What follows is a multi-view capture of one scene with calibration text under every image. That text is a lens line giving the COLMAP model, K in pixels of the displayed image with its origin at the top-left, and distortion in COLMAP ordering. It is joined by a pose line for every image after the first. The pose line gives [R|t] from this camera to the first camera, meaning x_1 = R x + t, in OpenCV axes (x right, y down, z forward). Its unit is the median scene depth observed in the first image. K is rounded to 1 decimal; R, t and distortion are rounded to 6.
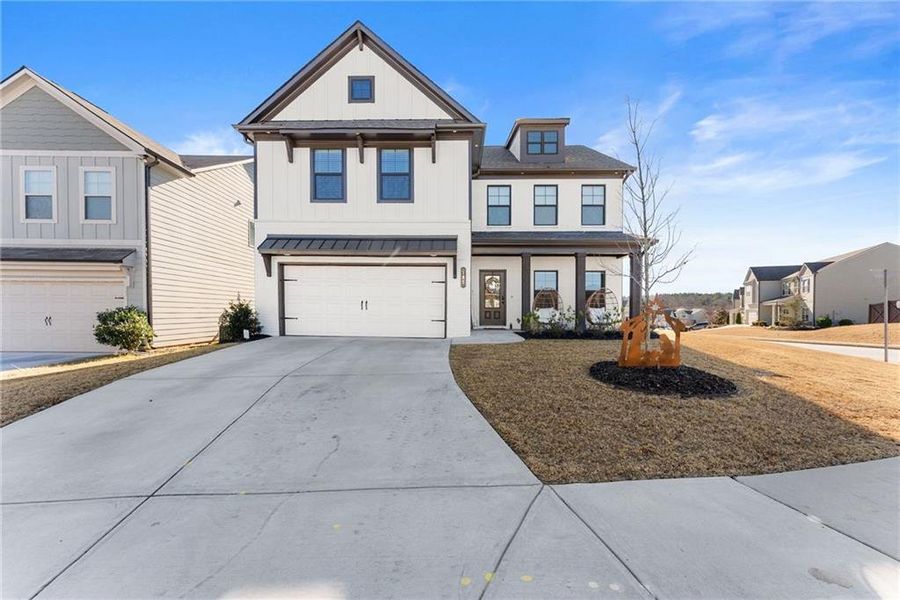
lens RADIAL K [[363.0, 0, 447.0], [0, 363.0, 295.1], [0, 0, 1]] dist [-0.000517, -0.000014]
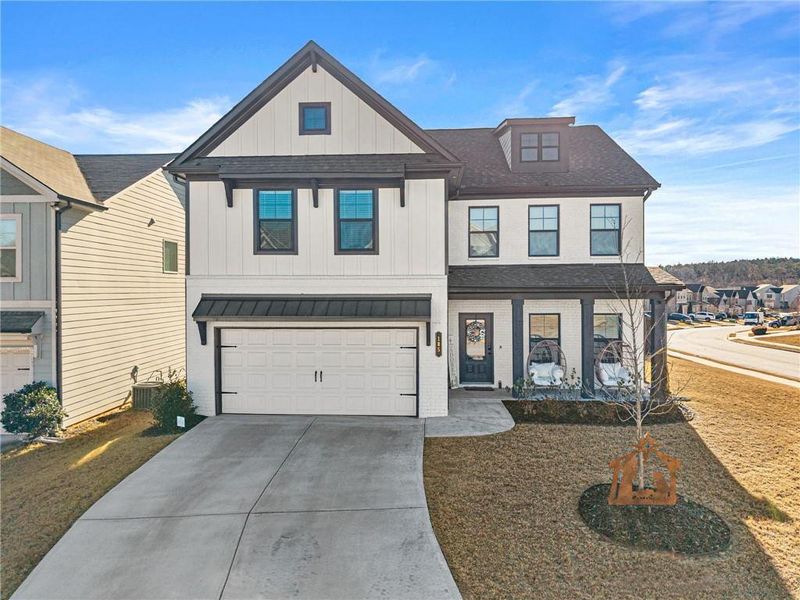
lens RADIAL K [[499.8, 0, 404.8], [0, 499.8, 297.2], [0, 0, 1]] dist [0.014877, -0.002768]
pose [[0.999740, -0.002580, -0.022677, -0.005773], [0.002387, 0.999961, -0.008523, -0.145754], [0.022698, 0.008467, 0.999707, -0.131379]]
